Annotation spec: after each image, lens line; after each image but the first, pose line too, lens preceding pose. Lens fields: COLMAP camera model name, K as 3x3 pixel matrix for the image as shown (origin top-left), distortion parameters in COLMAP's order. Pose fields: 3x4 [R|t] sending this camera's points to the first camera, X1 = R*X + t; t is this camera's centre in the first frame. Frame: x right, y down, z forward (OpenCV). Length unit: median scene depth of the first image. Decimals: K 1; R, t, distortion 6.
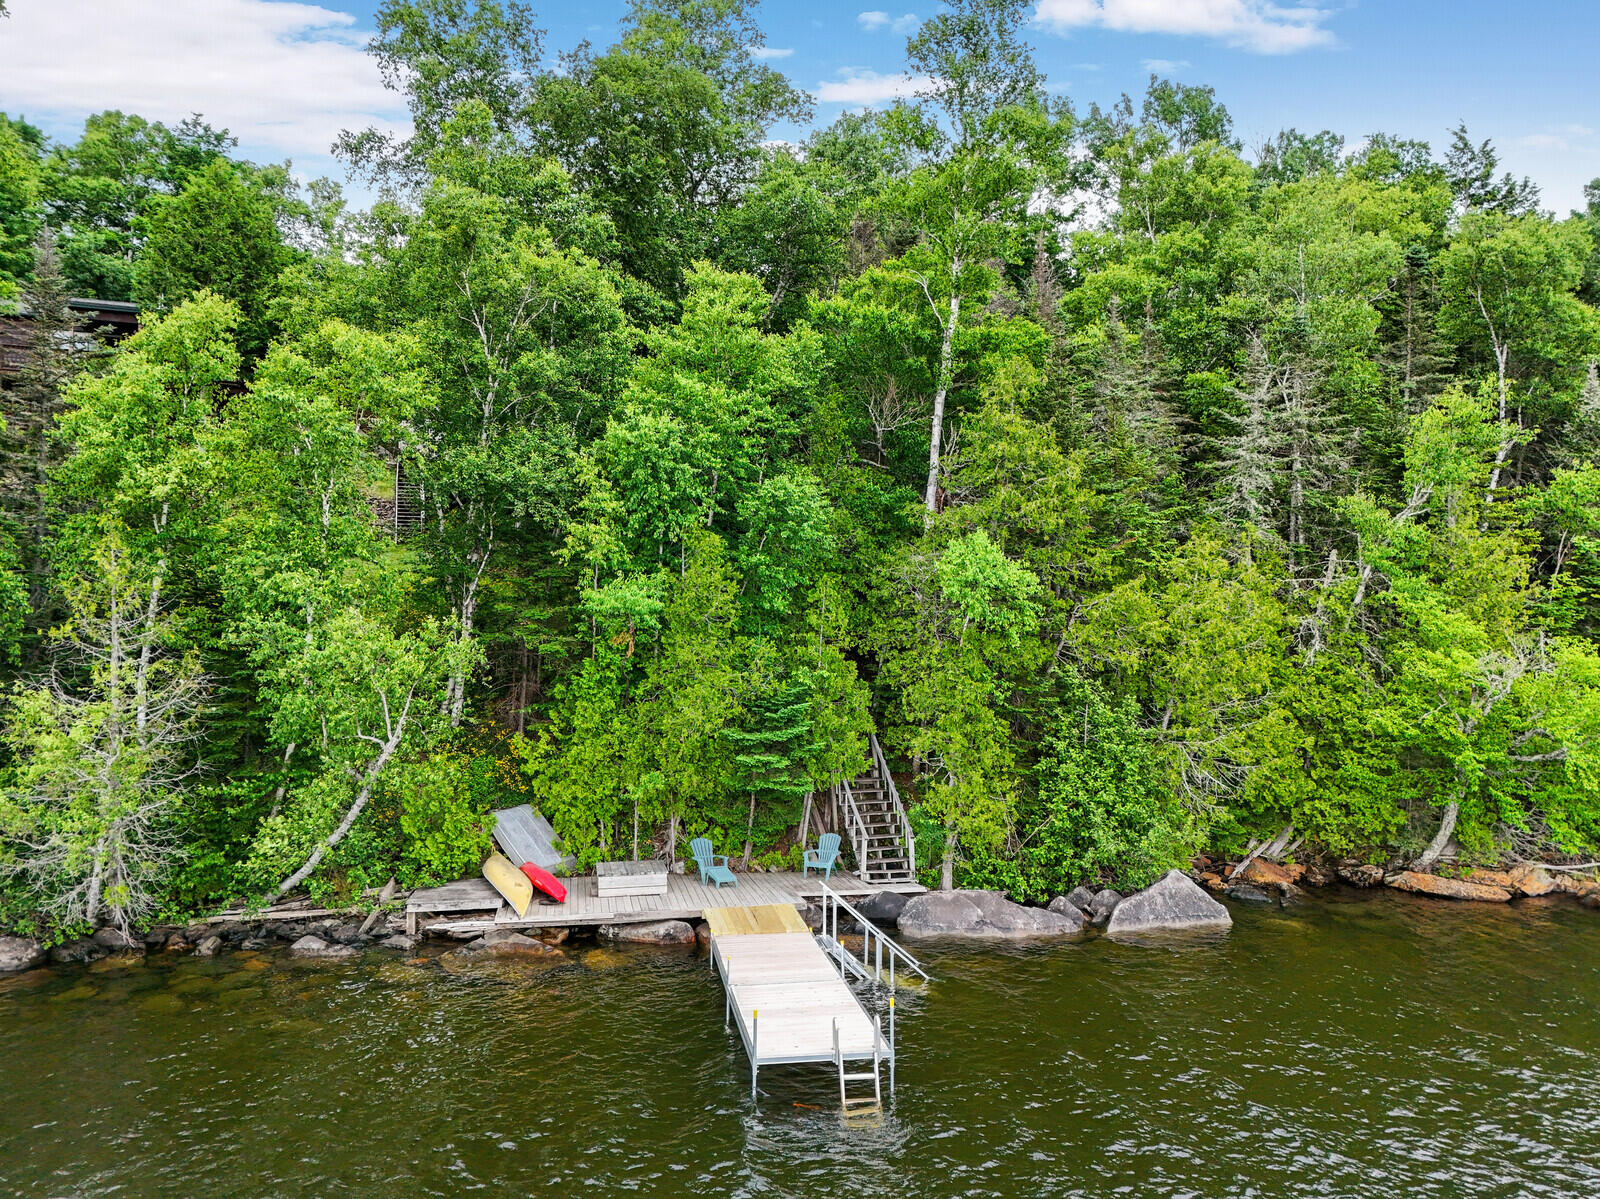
lens RADIAL K [[1168.9, 0, 796.1], [0, 1168.9, 597.6], [0, 0, 1]] dist [0.094257, -0.093797]
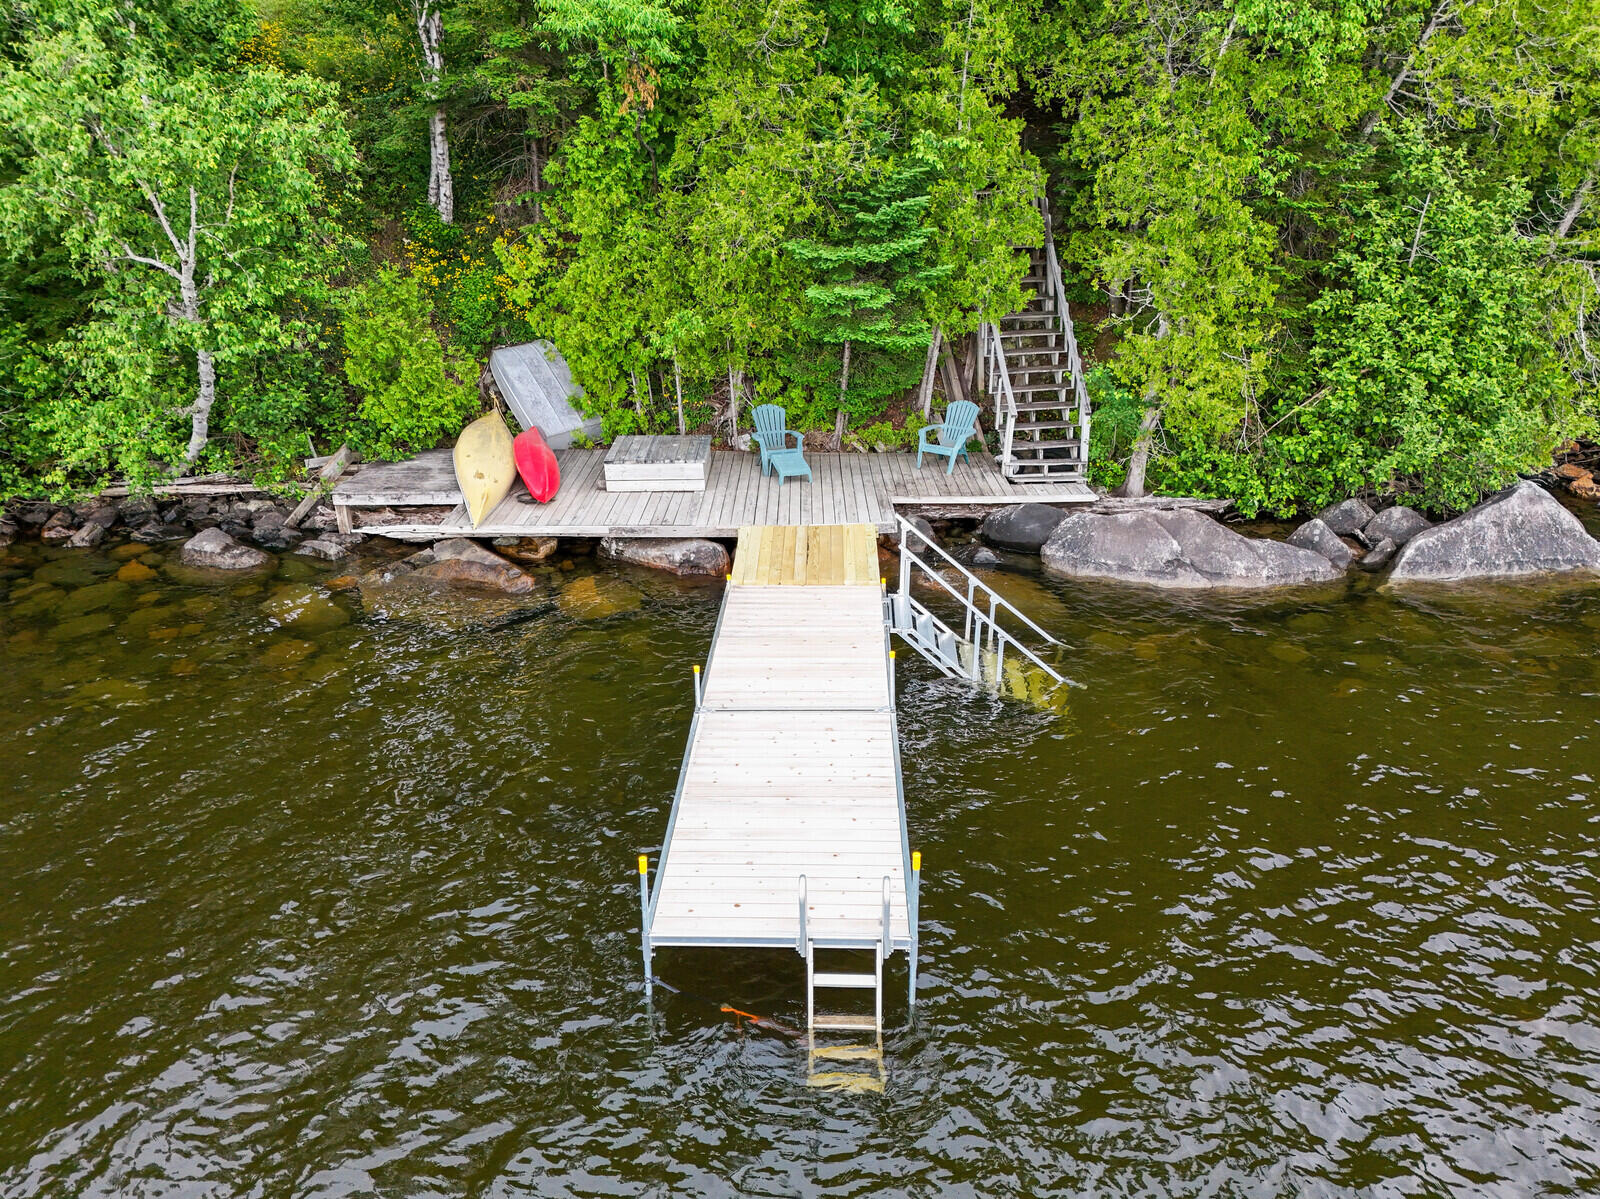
lens RADIAL K [[1168.9, 0, 796.1], [0, 1168.9, 597.6], [0, 0, 1]] dist [0.094257, -0.093797]
pose [[0.980584, 0.066031, -0.184646, 0.068856], [0.018616, 0.906006, 0.422854, 0.018542], [0.195212, -0.418082, 0.887187, 0.355226]]
